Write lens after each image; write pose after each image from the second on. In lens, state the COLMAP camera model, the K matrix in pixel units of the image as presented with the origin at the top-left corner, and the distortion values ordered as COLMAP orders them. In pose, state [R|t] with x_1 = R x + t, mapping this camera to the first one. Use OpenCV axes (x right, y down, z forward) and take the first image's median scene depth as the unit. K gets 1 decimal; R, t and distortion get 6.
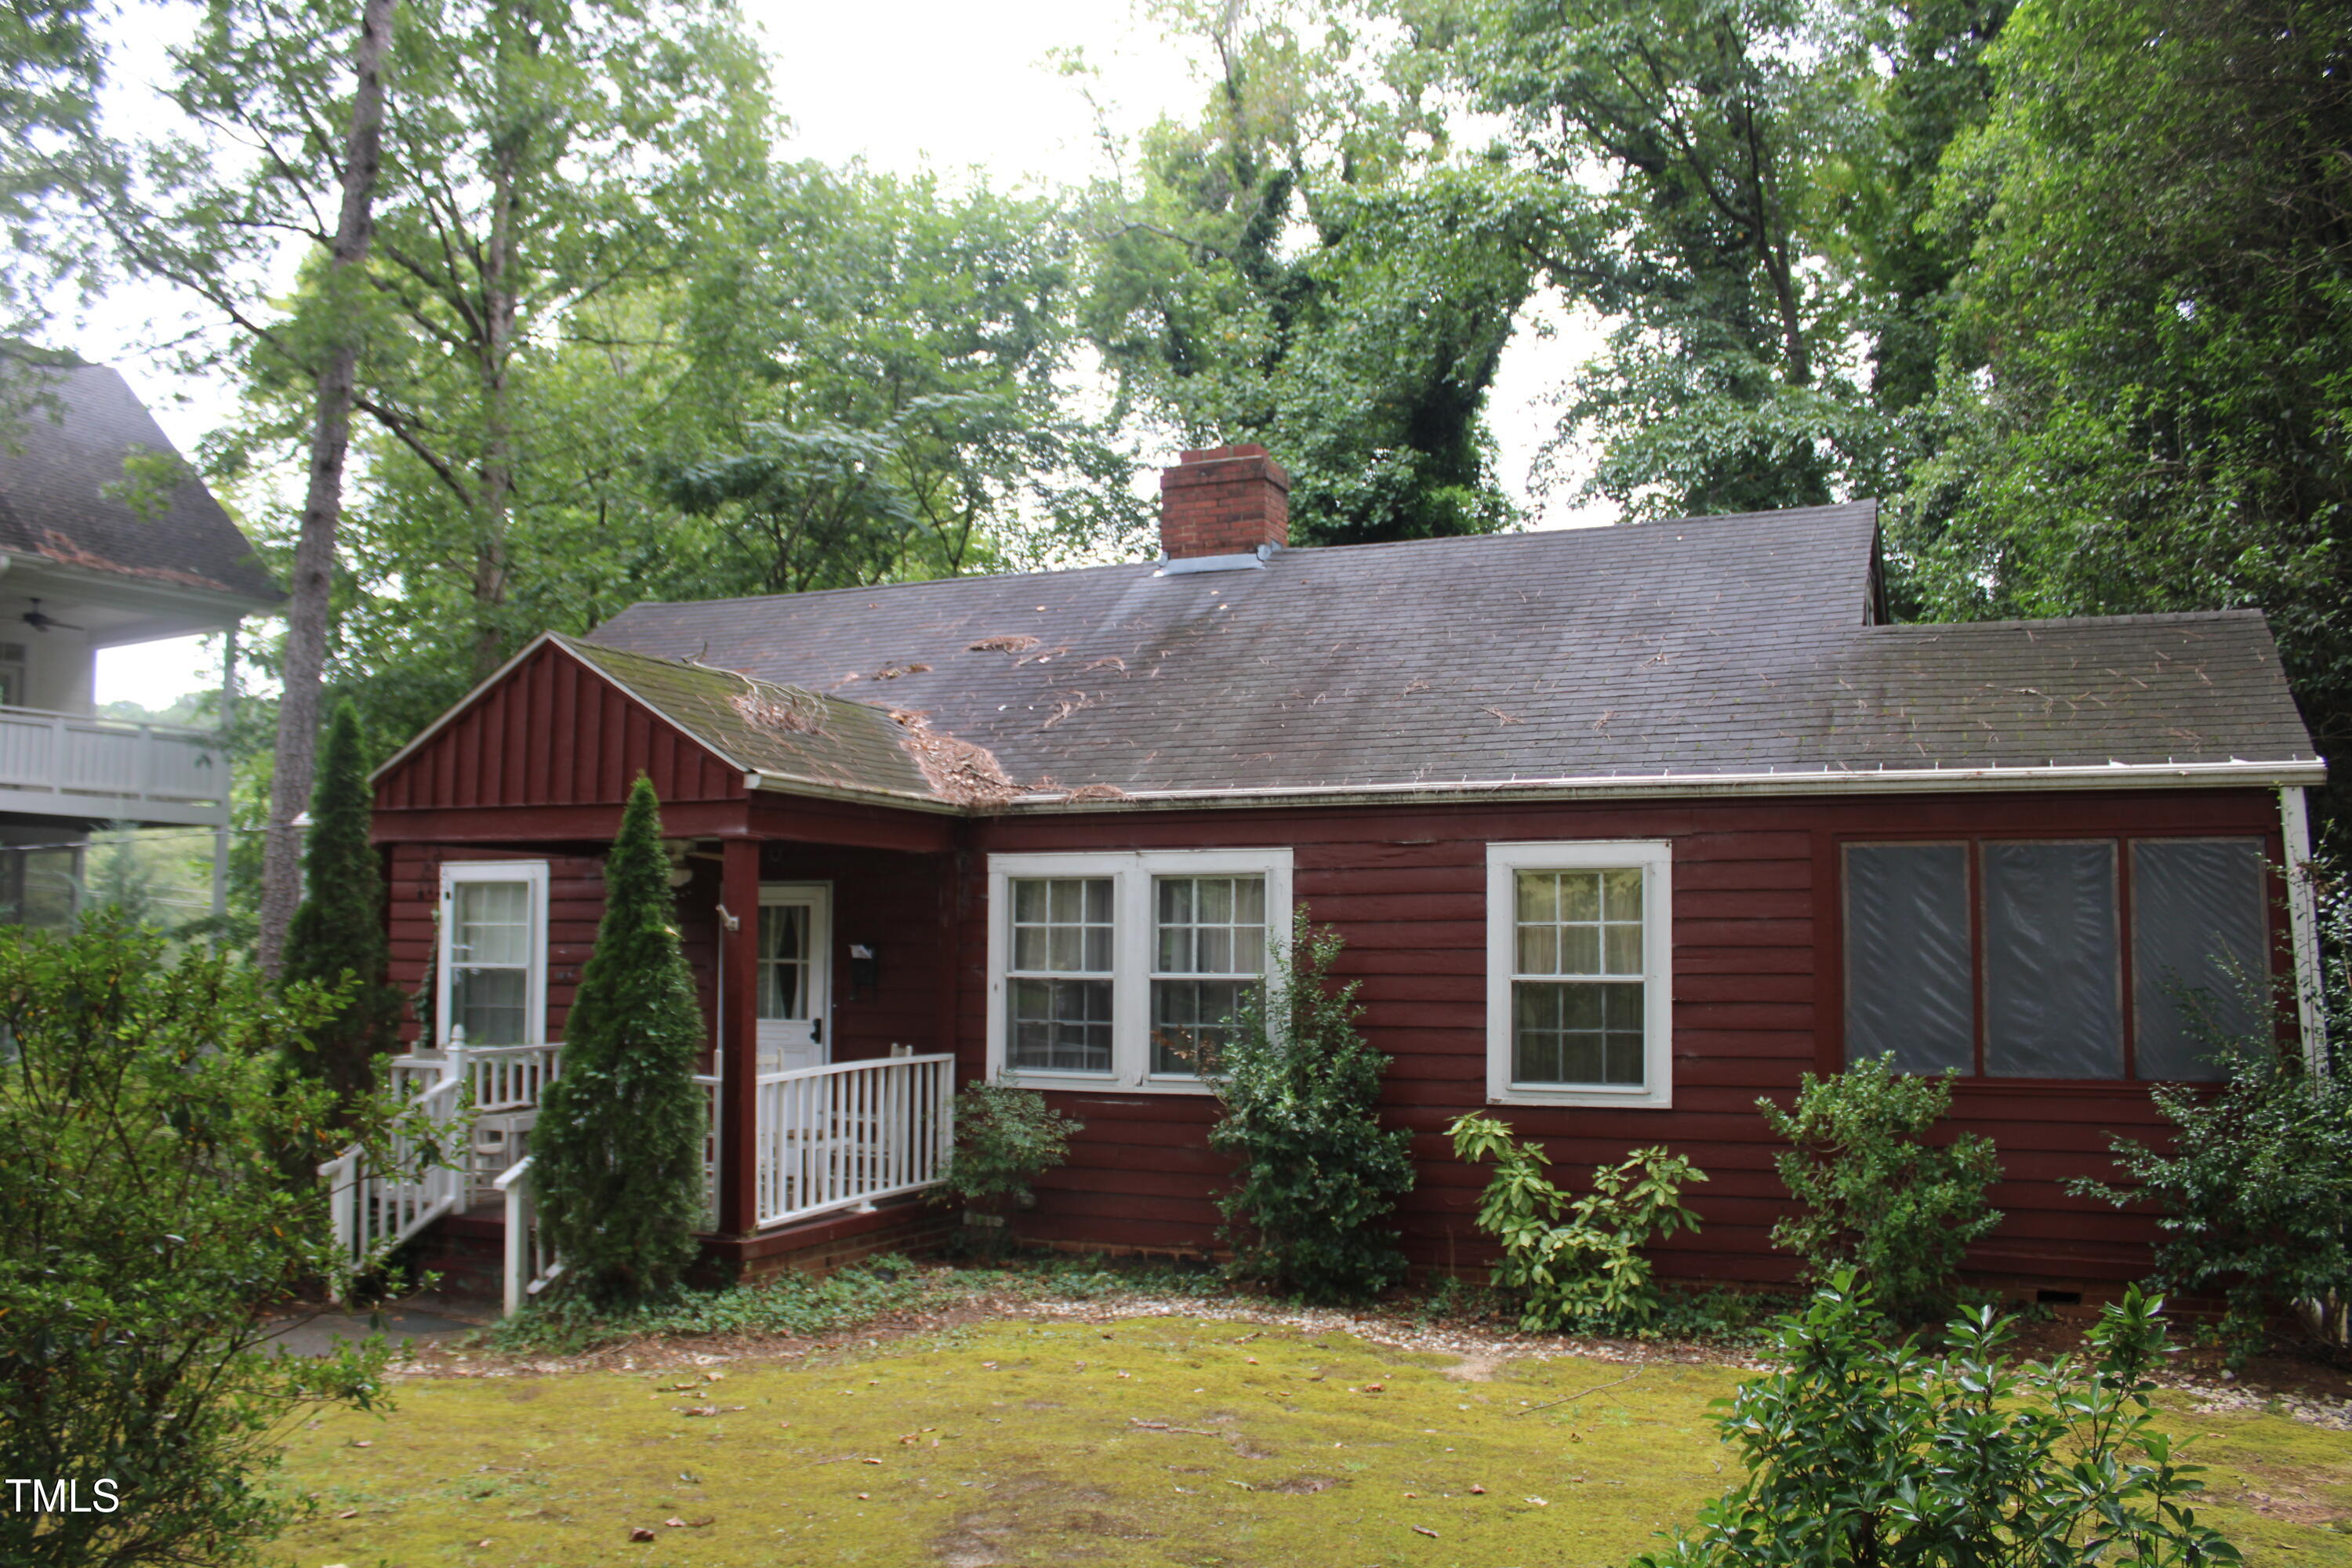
lens RADIAL K [[1967.0, 0, 1172.7], [0, 1967.0, 799.0], [0, 0, 1]] dist [-0.169291, 0.161107]
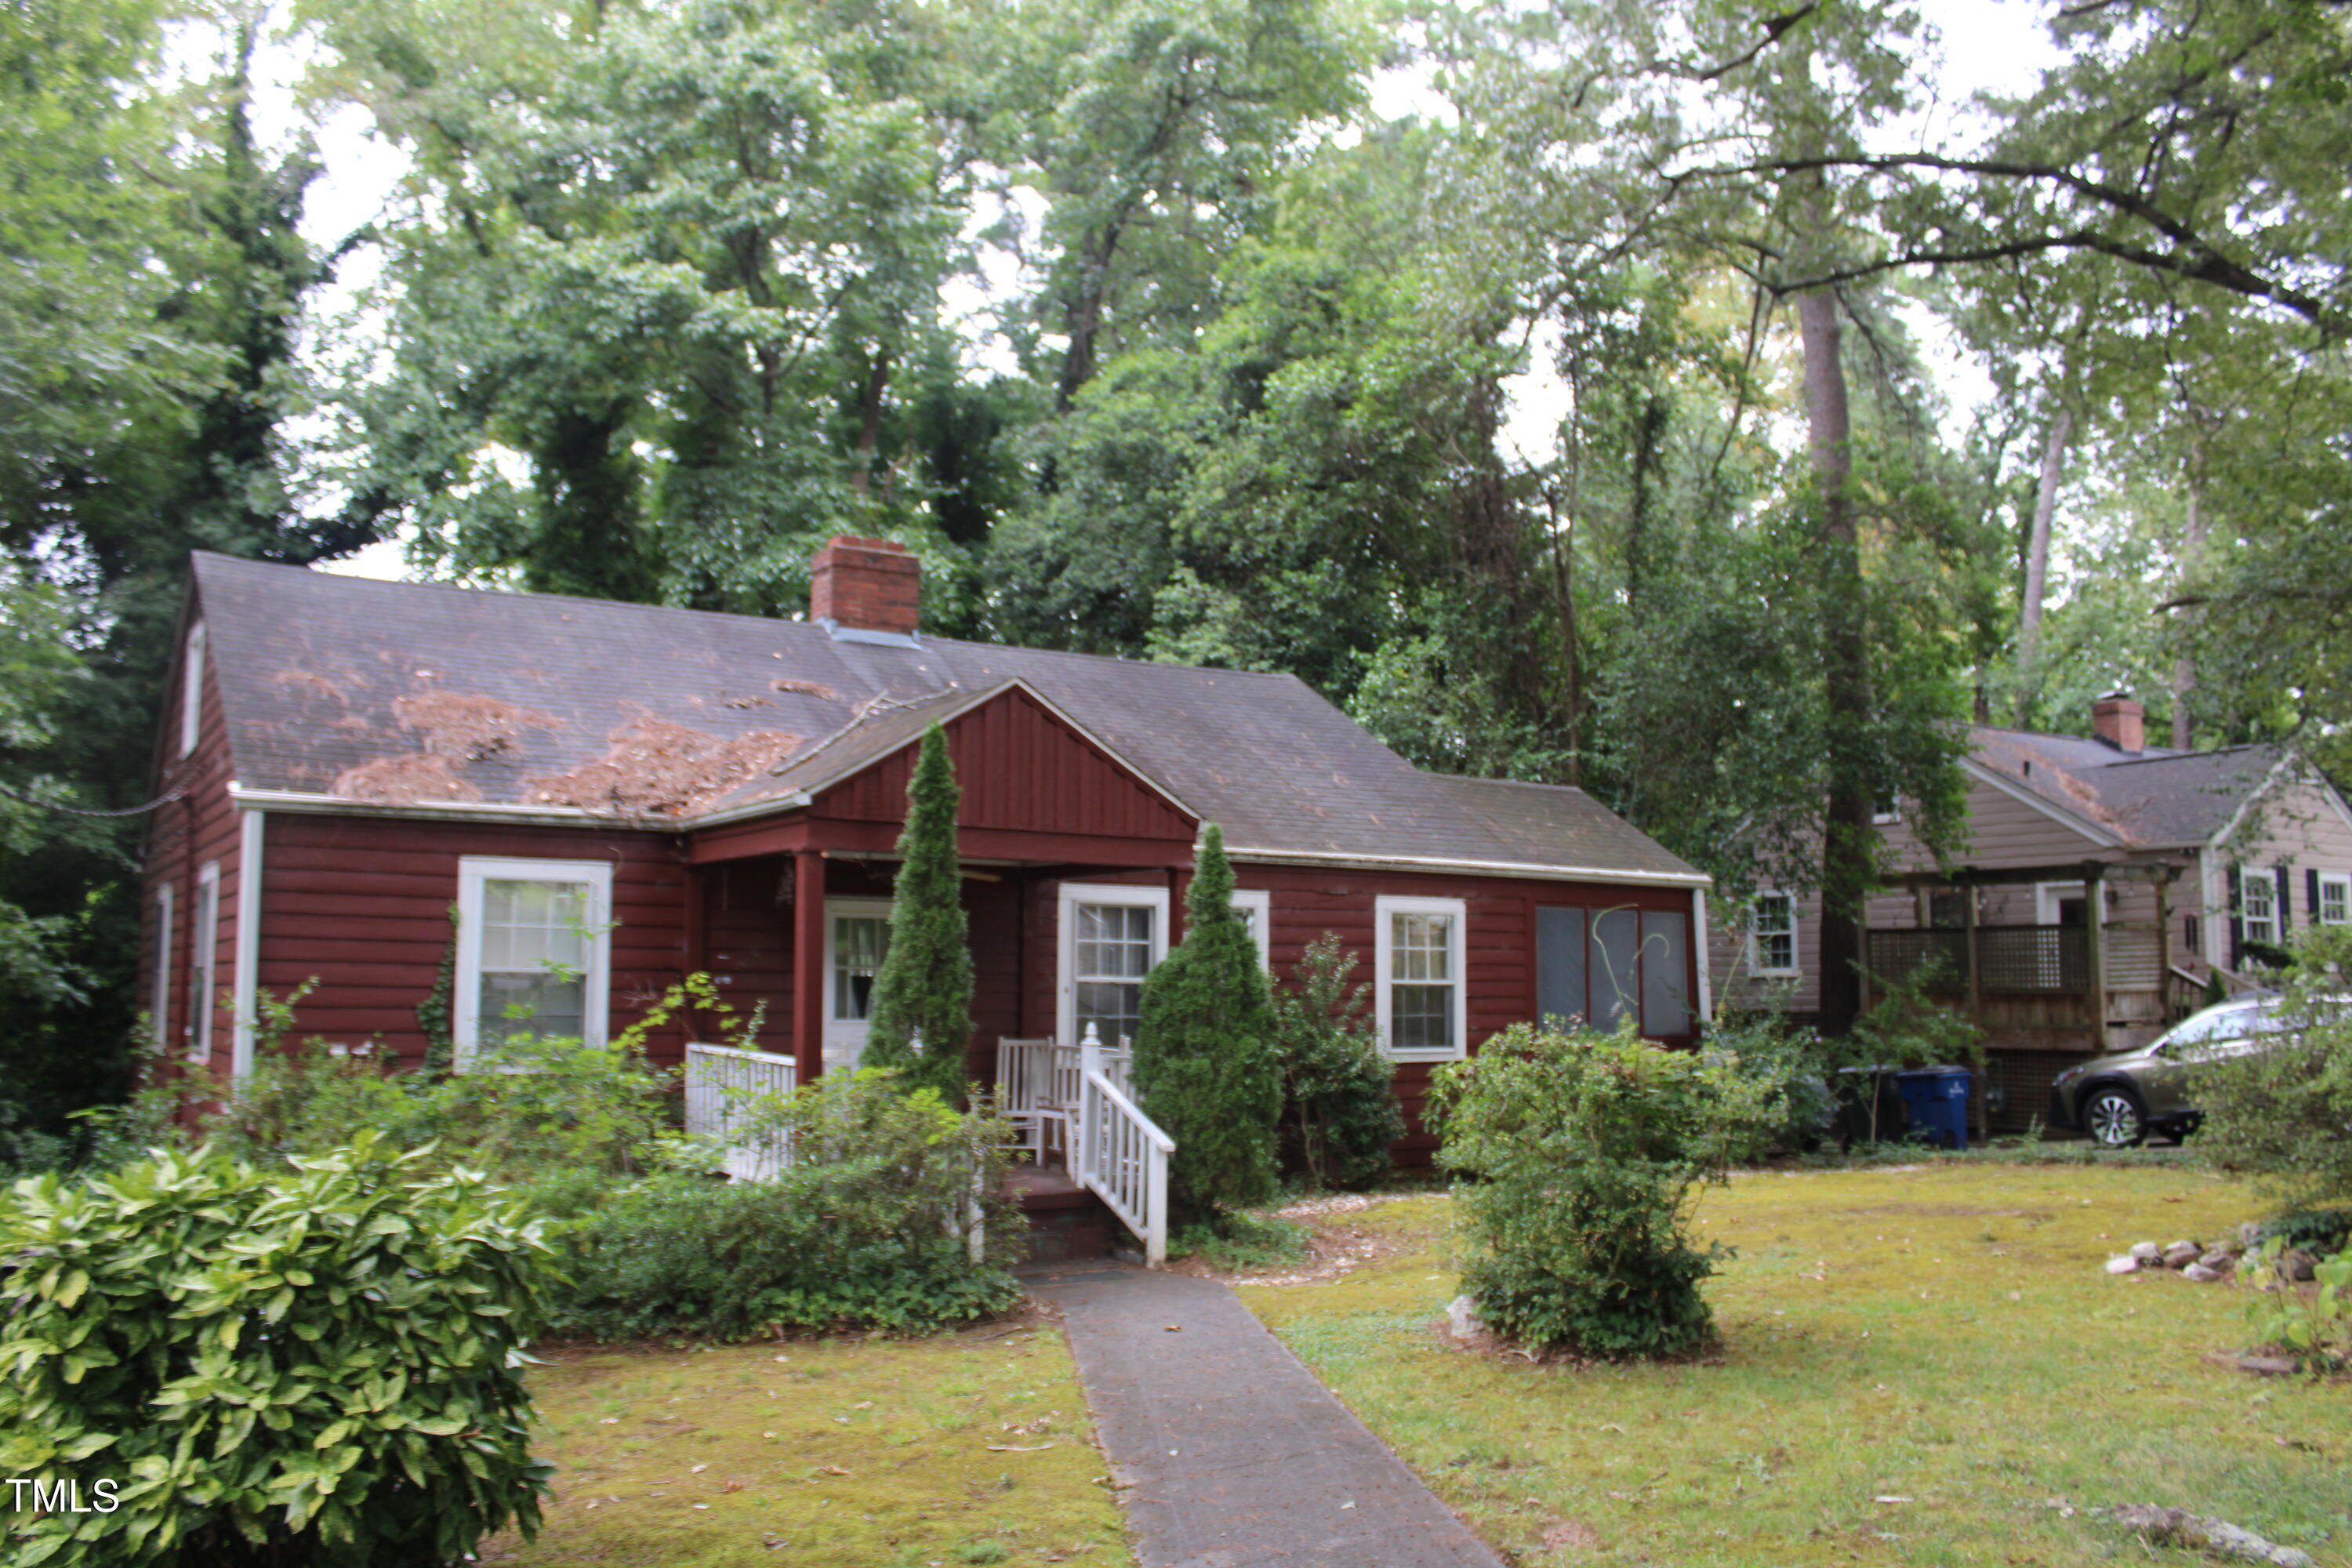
lens RADIAL K [[1967.0, 0, 1172.7], [0, 1967.0, 799.0], [0, 0, 1]] dist [-0.169291, 0.161107]
pose [[0.545416, 0.073346, 0.834950, -1.241467], [-0.081293, 0.996096, -0.034399, 0.012884], [-0.834214, -0.049113, 0.549249, 0.280797]]
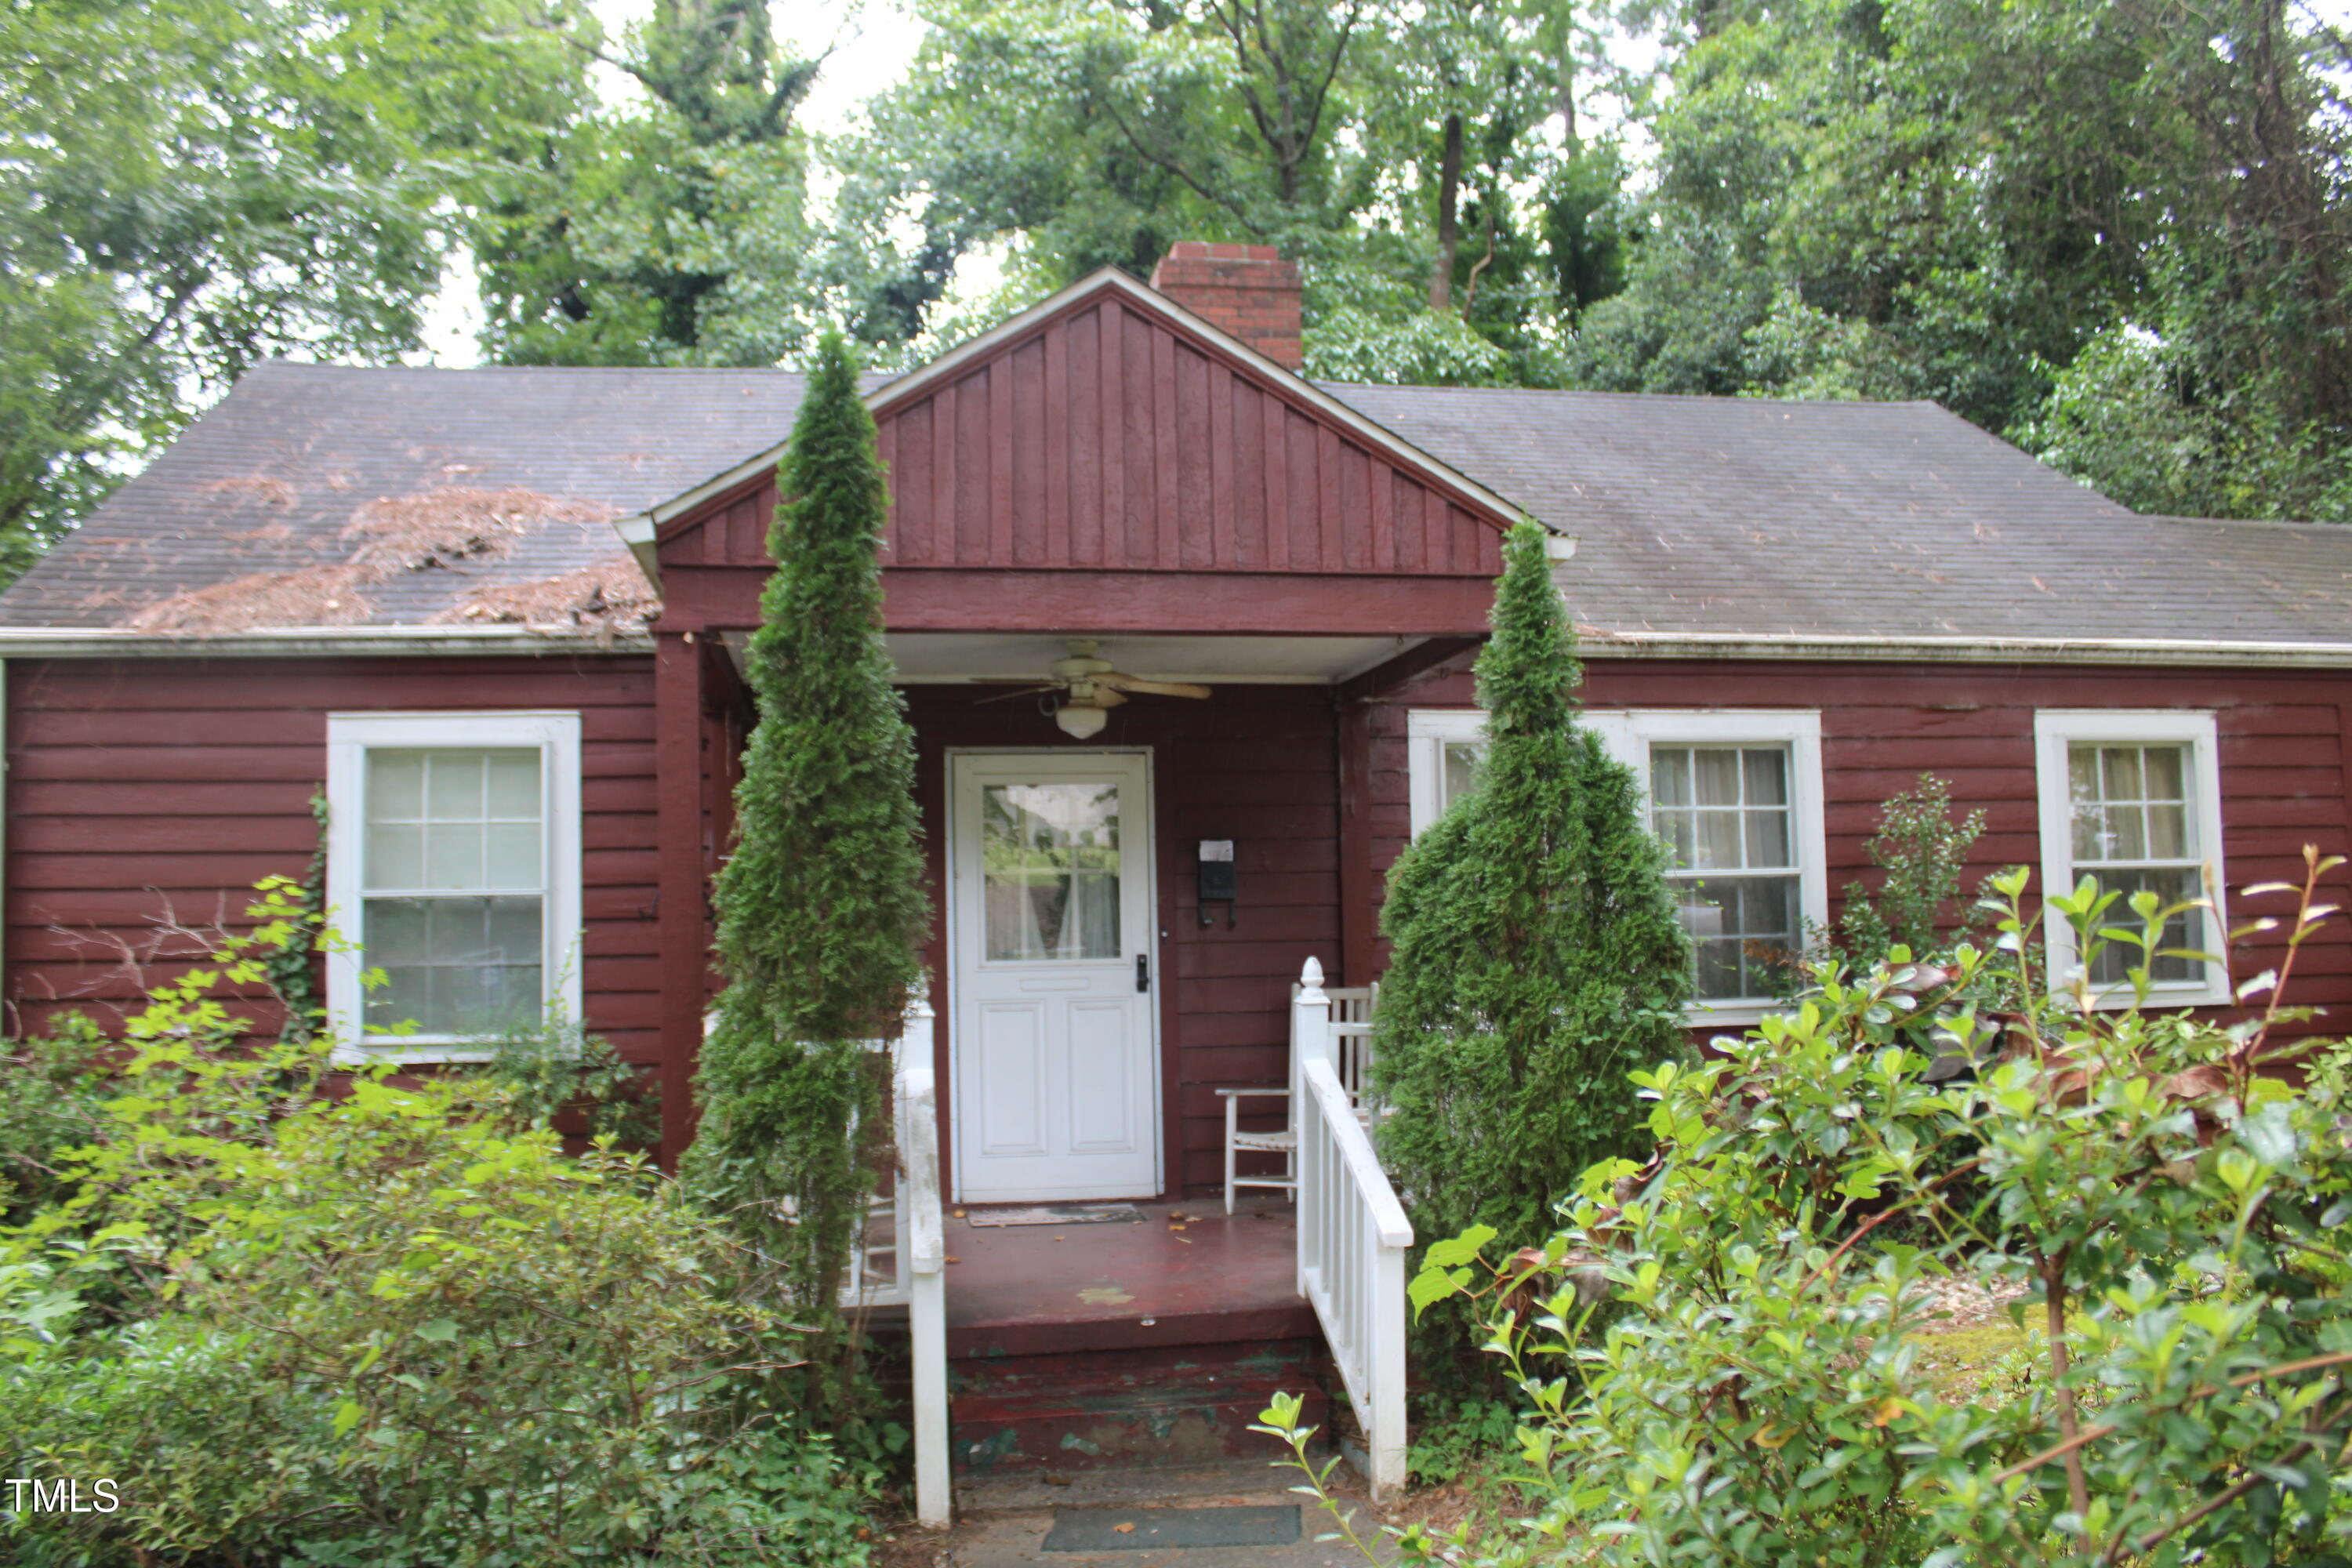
lens RADIAL K [[1967.0, 0, 1172.7], [0, 1967.0, 799.0], [0, 0, 1]] dist [-0.169291, 0.161107]
pose [[0.830645, 0.006636, 0.556763, -0.628021], [-0.022253, 0.999526, 0.021287, 0.052379], [-0.556357, -0.030072, 0.830399, 0.509885]]
